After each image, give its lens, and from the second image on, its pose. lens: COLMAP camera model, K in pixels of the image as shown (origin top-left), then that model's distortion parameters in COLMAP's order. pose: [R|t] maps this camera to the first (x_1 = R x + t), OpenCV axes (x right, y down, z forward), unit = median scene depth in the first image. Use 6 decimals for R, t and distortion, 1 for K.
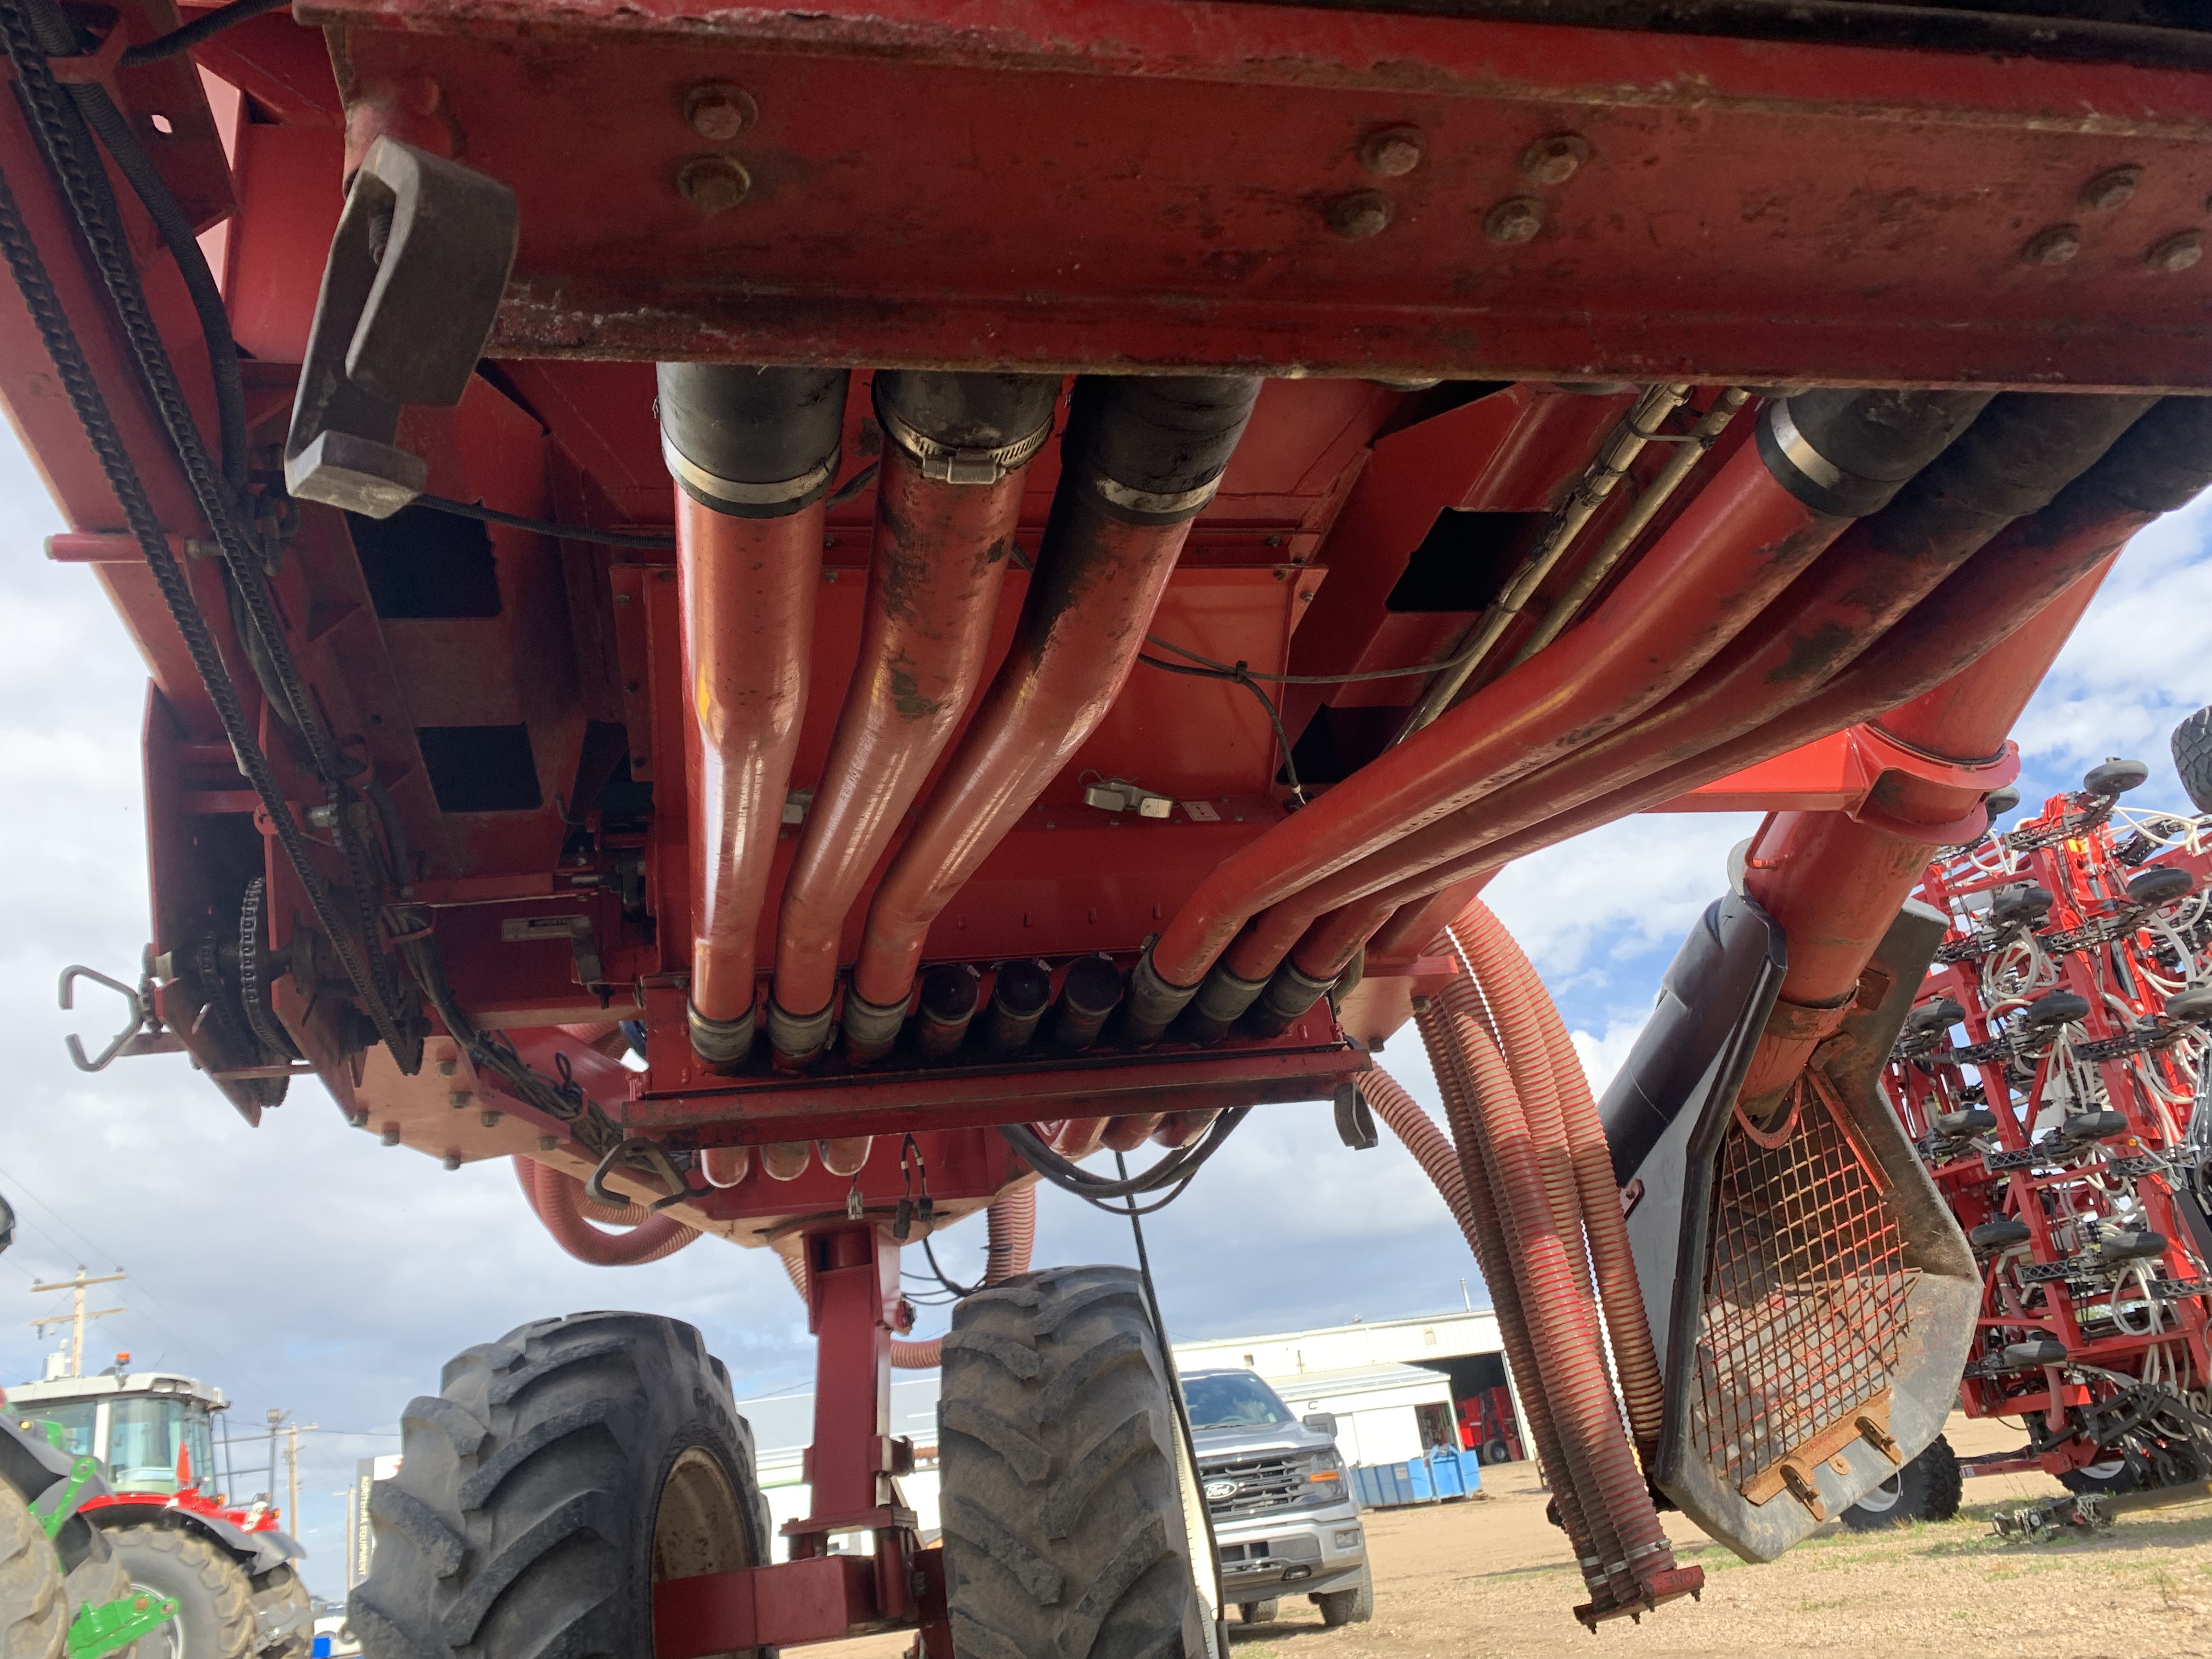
lens RADIAL K [[1689.9, 0, 1102.2], [0, 1689.9, 770.9], [0, 0, 1]] dist [0.004143, 0.010361]
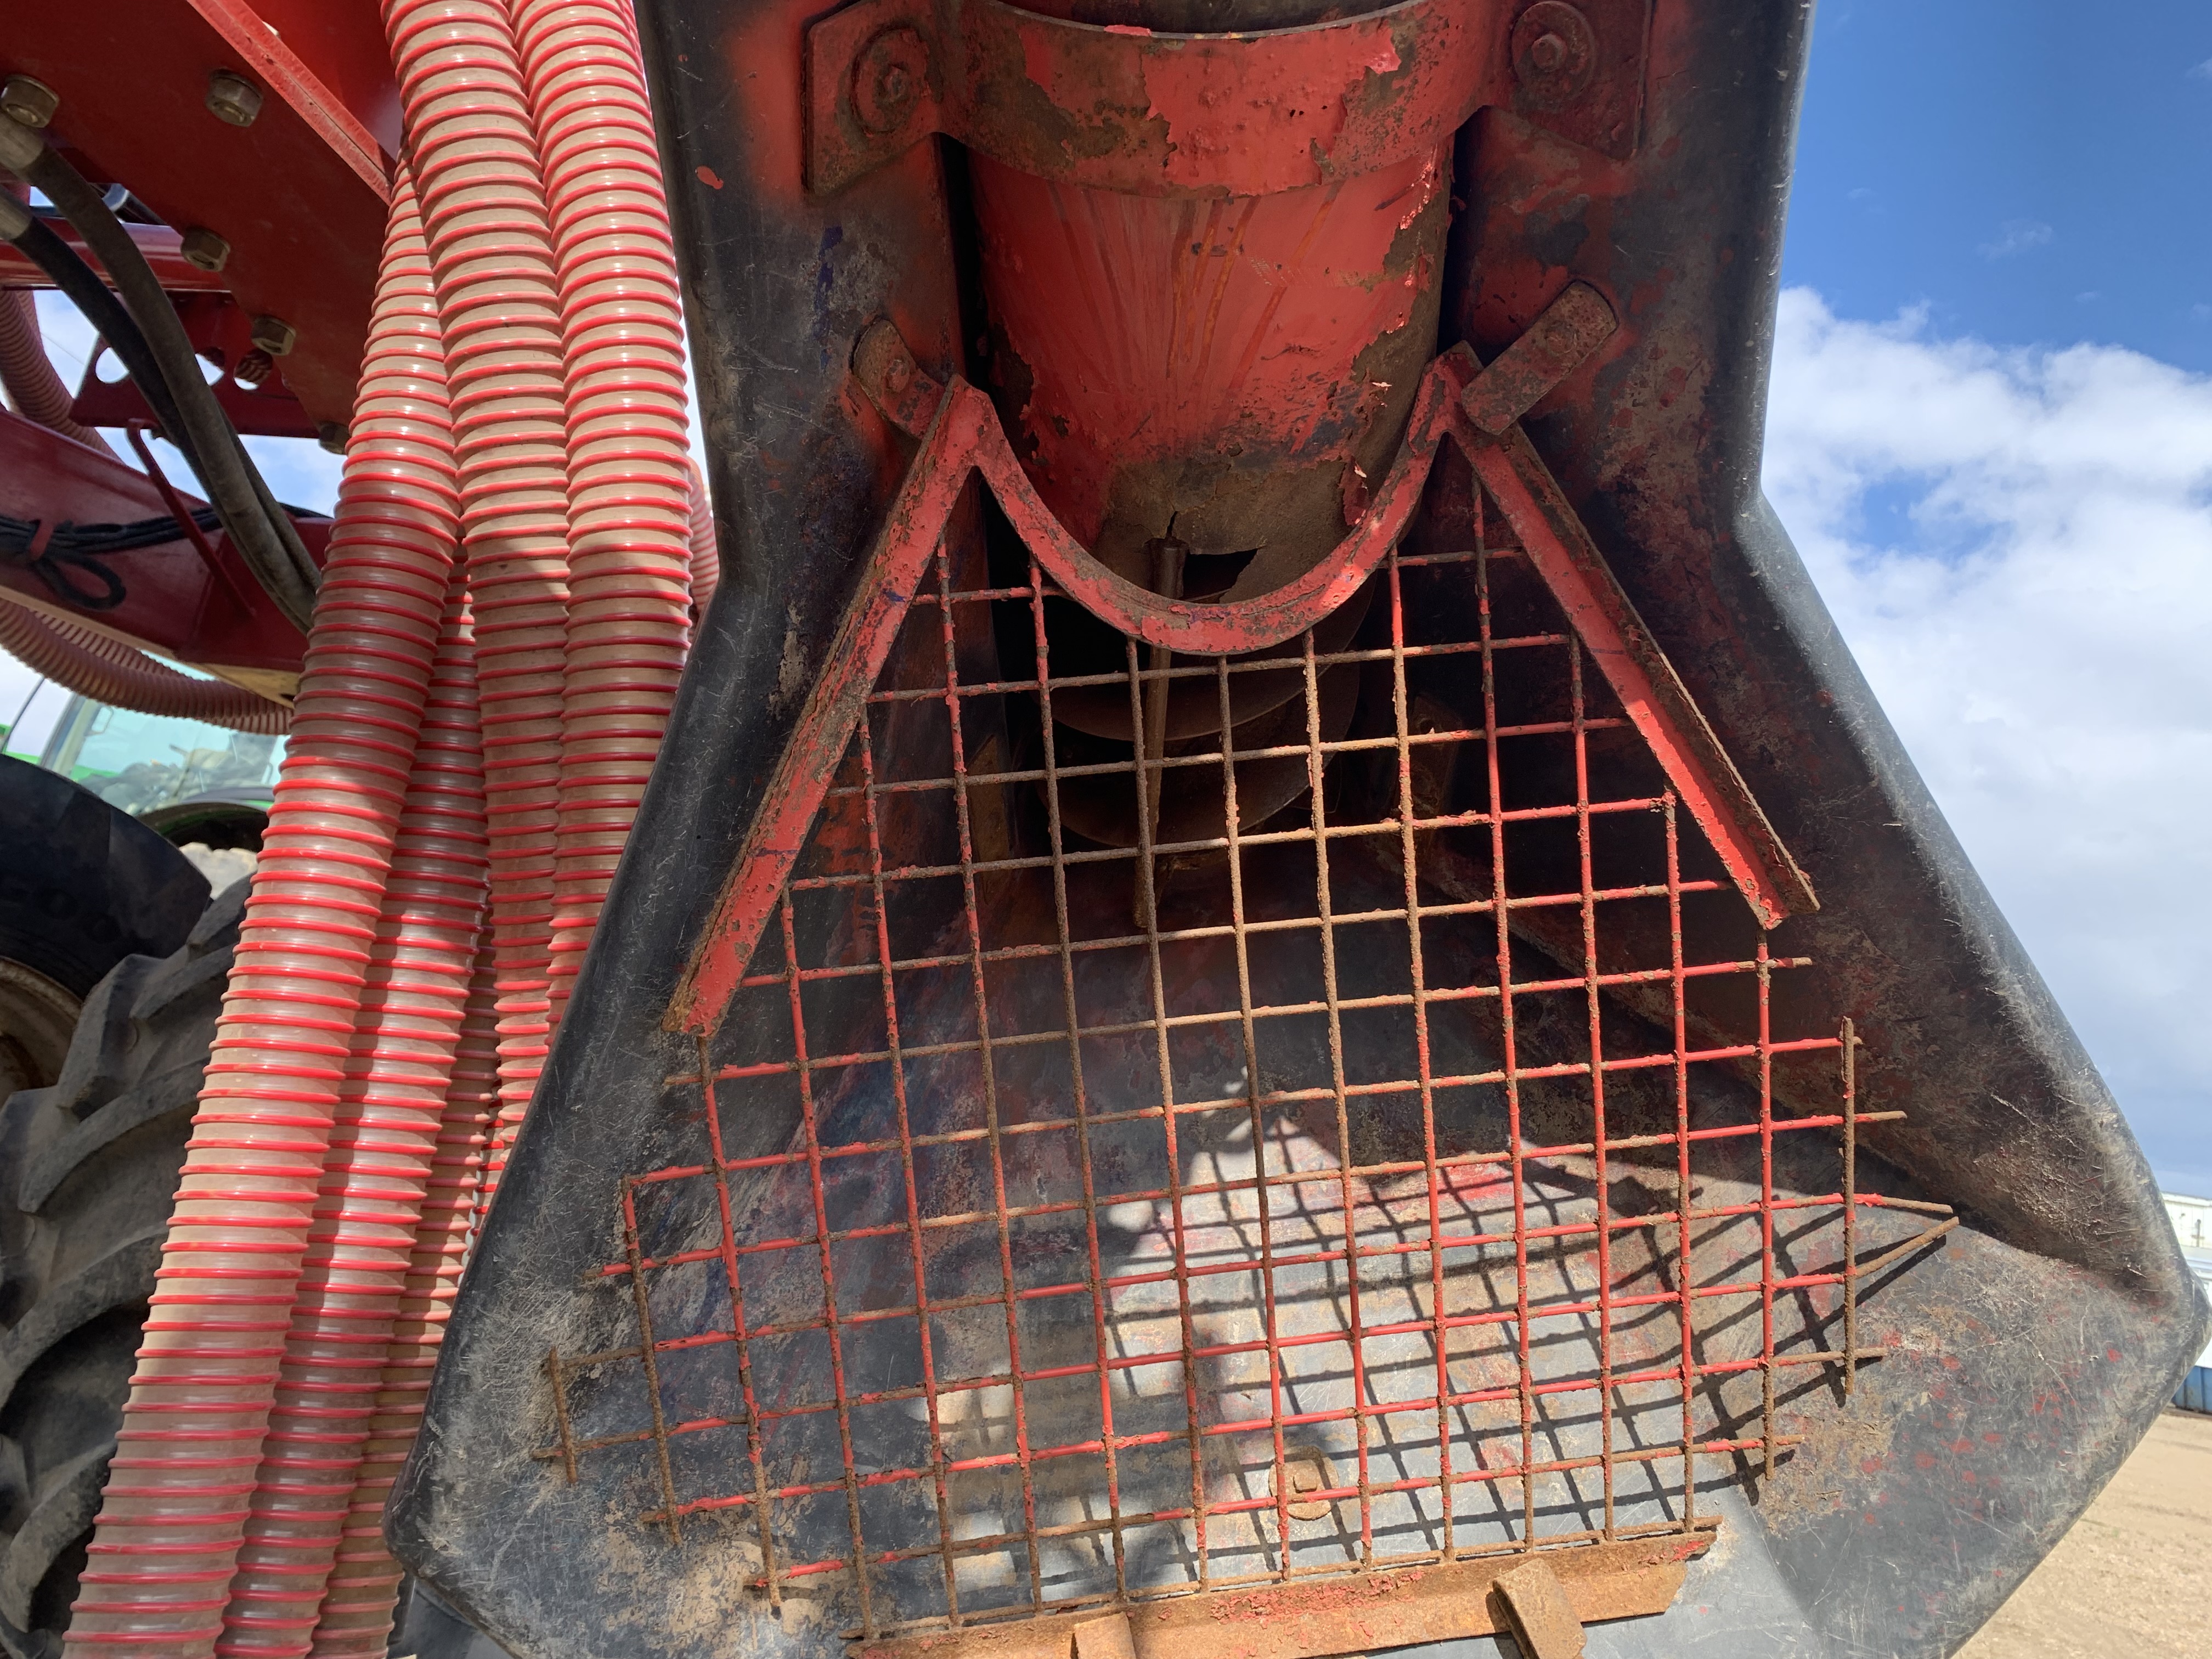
lens RADIAL K [[1689.9, 0, 1102.2], [0, 1689.9, 770.9], [0, 0, 1]] dist [0.004143, 0.010361]
pose [[0.863967, 0.155696, -0.478873, 0.413357], [-0.074747, 0.980116, 0.183809, 0.149318], [0.497969, -0.123010, 0.858426, 0.580831]]
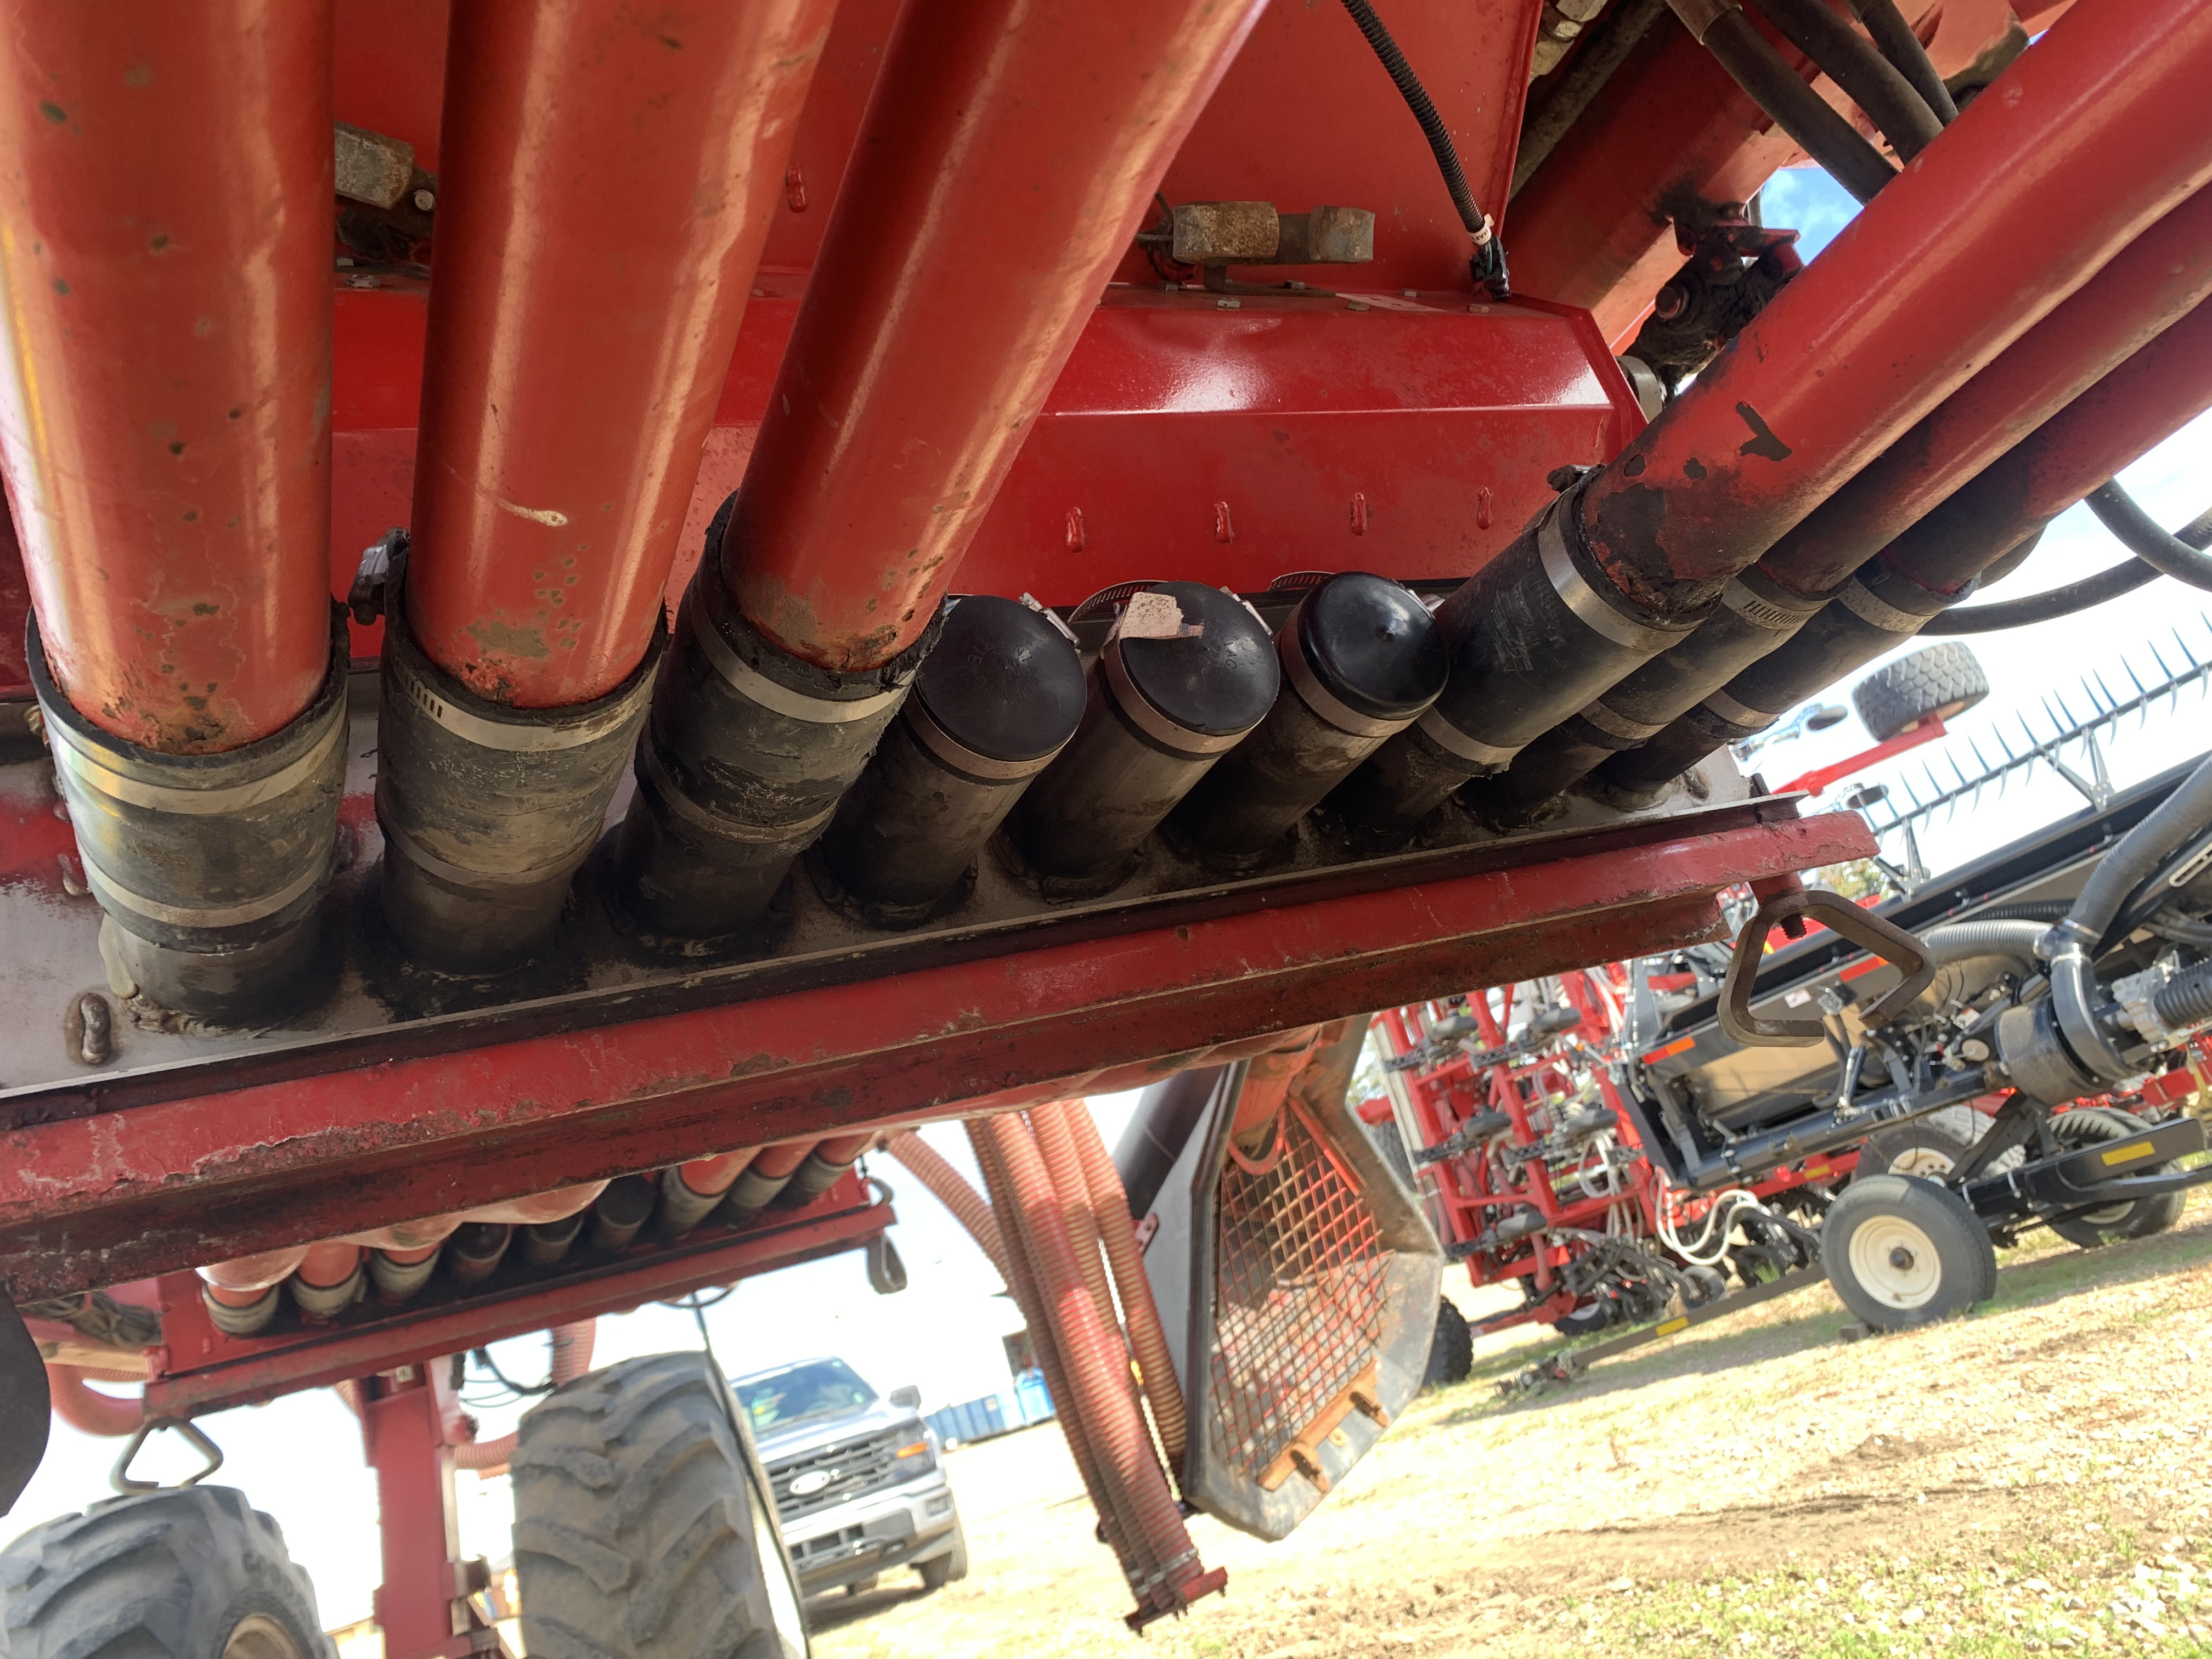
lens RADIAL K [[1671.2, 0, 1055.9], [0, 1671.2, 816.0], [0, 0, 1]] dist [0.039380, -0.028566]
pose [[0.966144, -0.088352, 0.242405, 0.009686], [0.079205, 0.995738, 0.047244, -0.061537], [-0.245546, -0.026445, 0.969024, -0.034056]]
